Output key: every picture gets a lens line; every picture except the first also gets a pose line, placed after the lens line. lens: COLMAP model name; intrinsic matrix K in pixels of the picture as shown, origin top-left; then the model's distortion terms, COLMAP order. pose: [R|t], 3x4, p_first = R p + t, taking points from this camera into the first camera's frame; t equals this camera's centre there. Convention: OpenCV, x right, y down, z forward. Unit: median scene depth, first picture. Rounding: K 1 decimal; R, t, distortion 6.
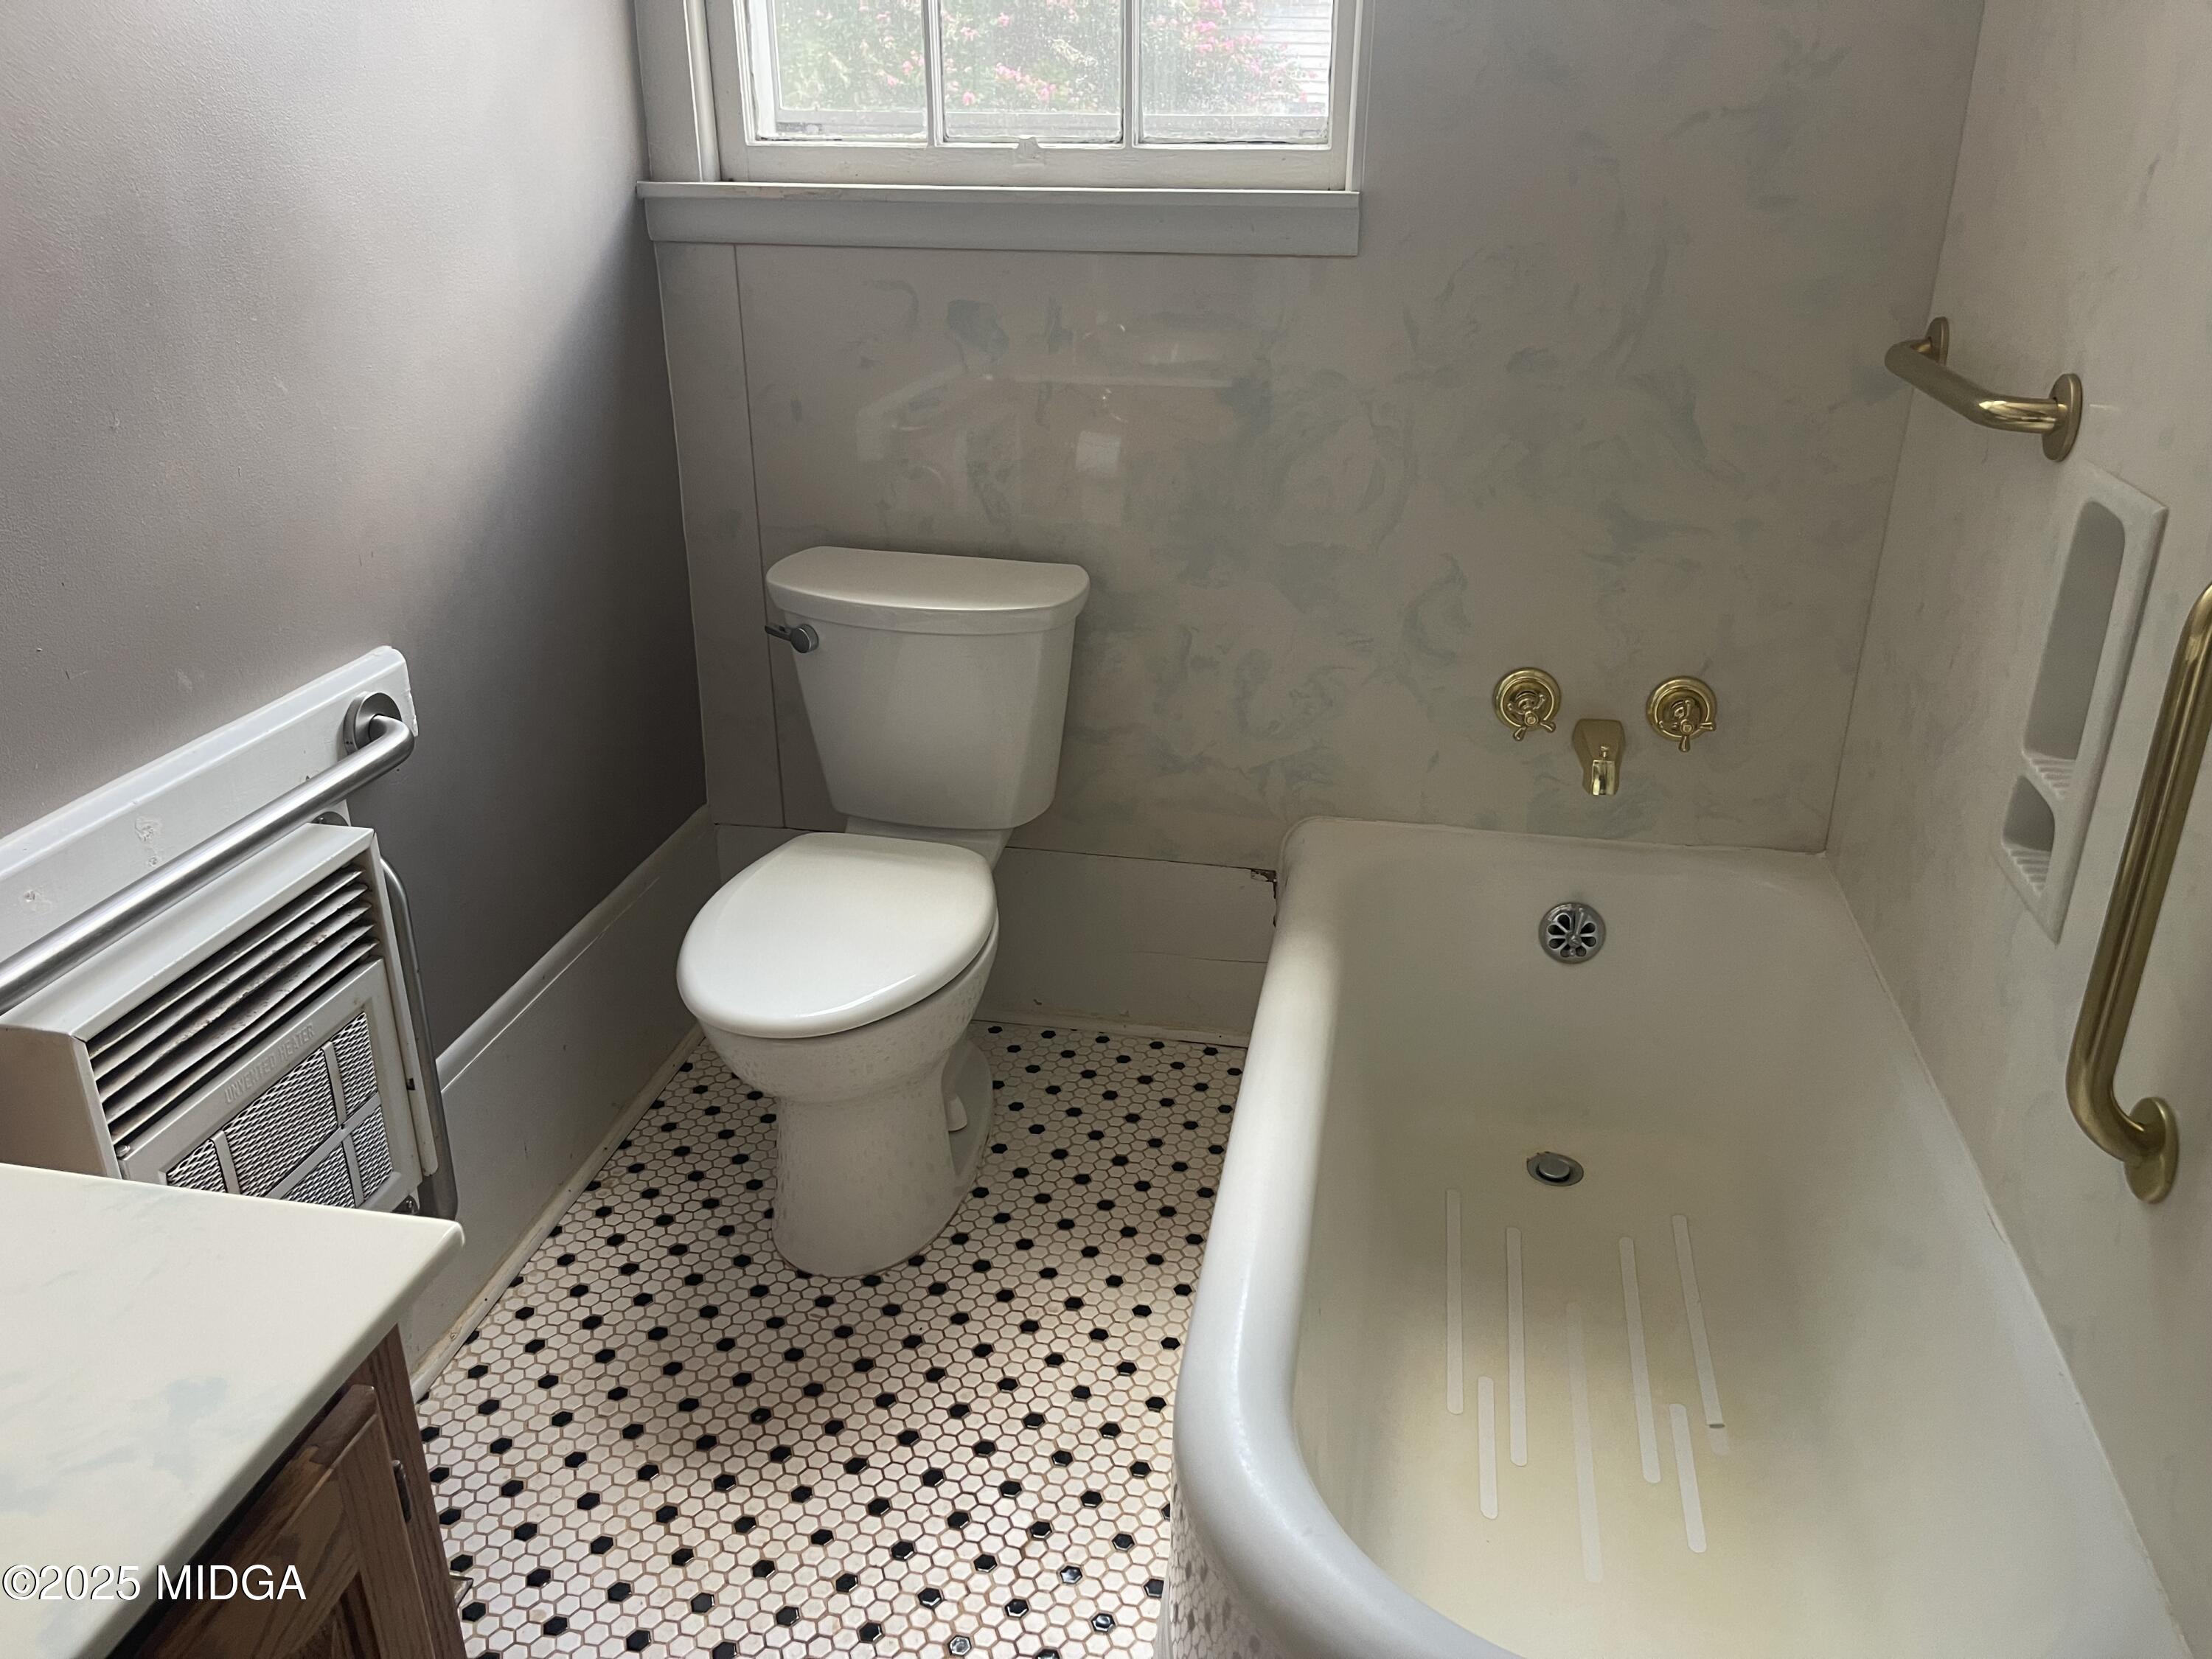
lens RADIAL K [[1671.6, 0, 1108.5], [0, 1671.6, 823.0], [0, 0, 1]] dist [0.059105, -0.080030]
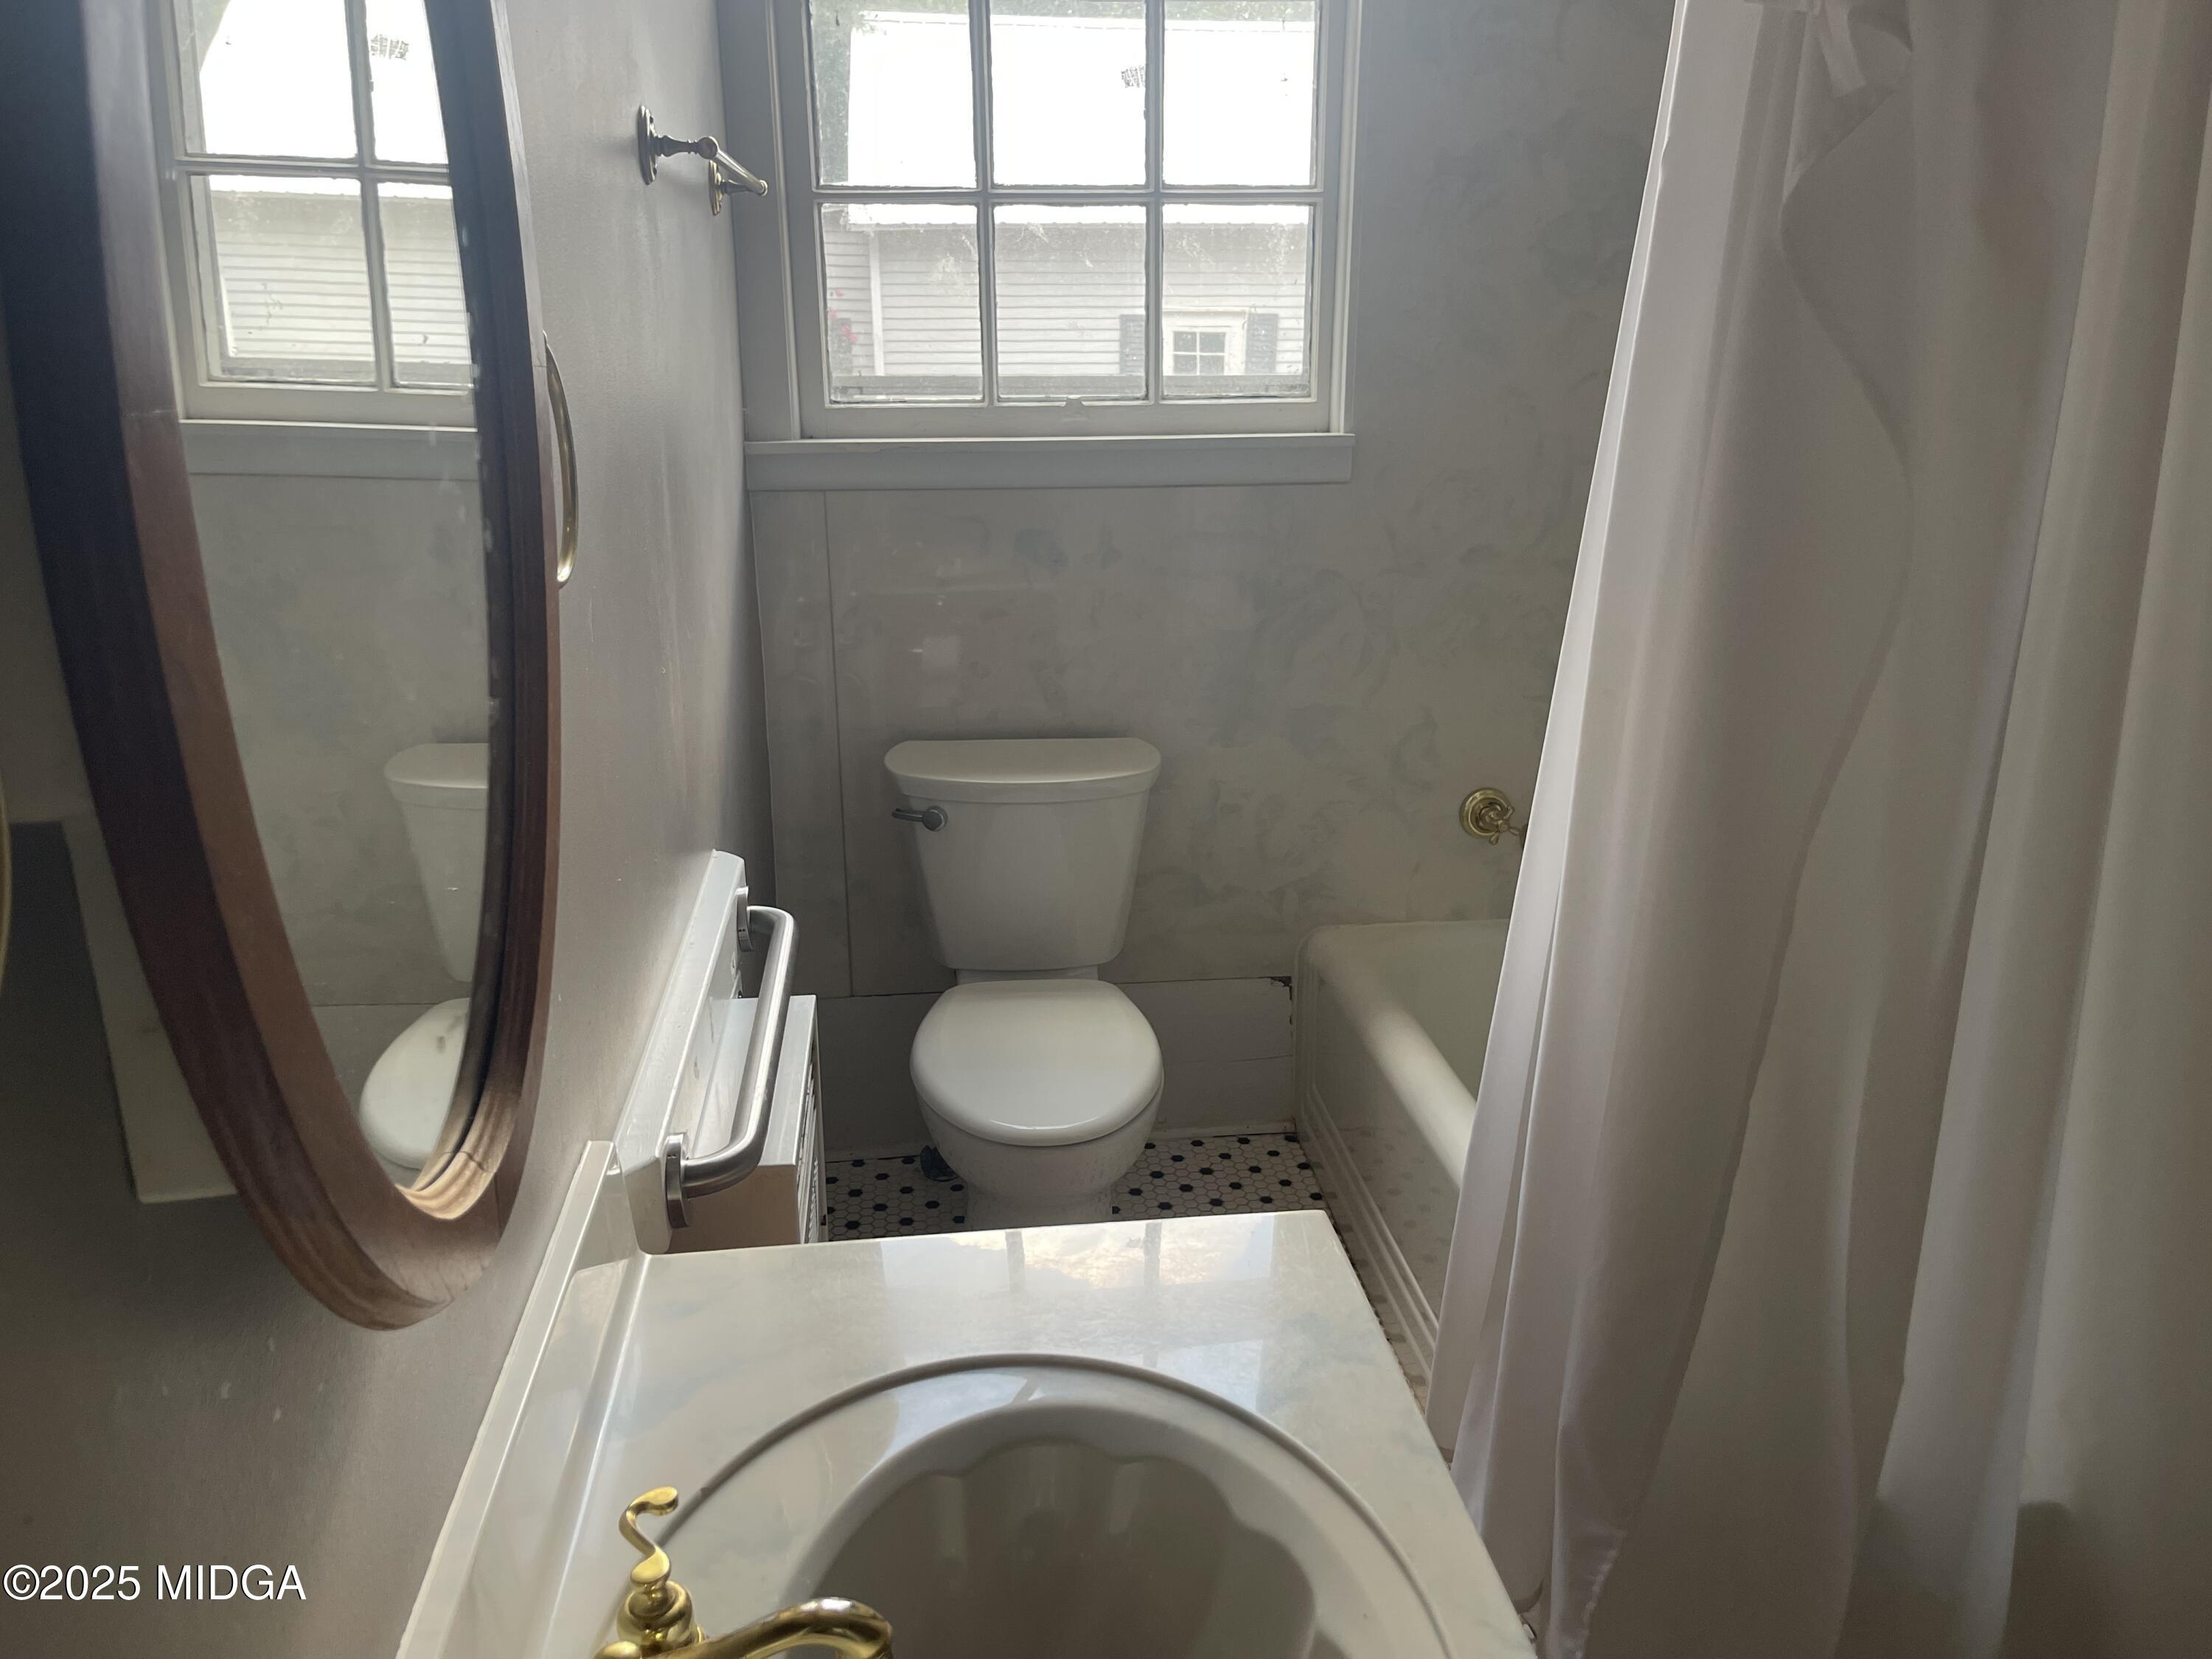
lens RADIAL K [[1671.6, 0, 1107.6], [0, 1671.6, 834.7], [0, 0, 1]] dist [0.059105, -0.080030]
pose [[0.958789, -0.096485, 0.267234, -0.367933], [0.121272, 0.989564, -0.077819, 0.006080], [-0.256937, 0.107020, 0.960484, -0.140545]]
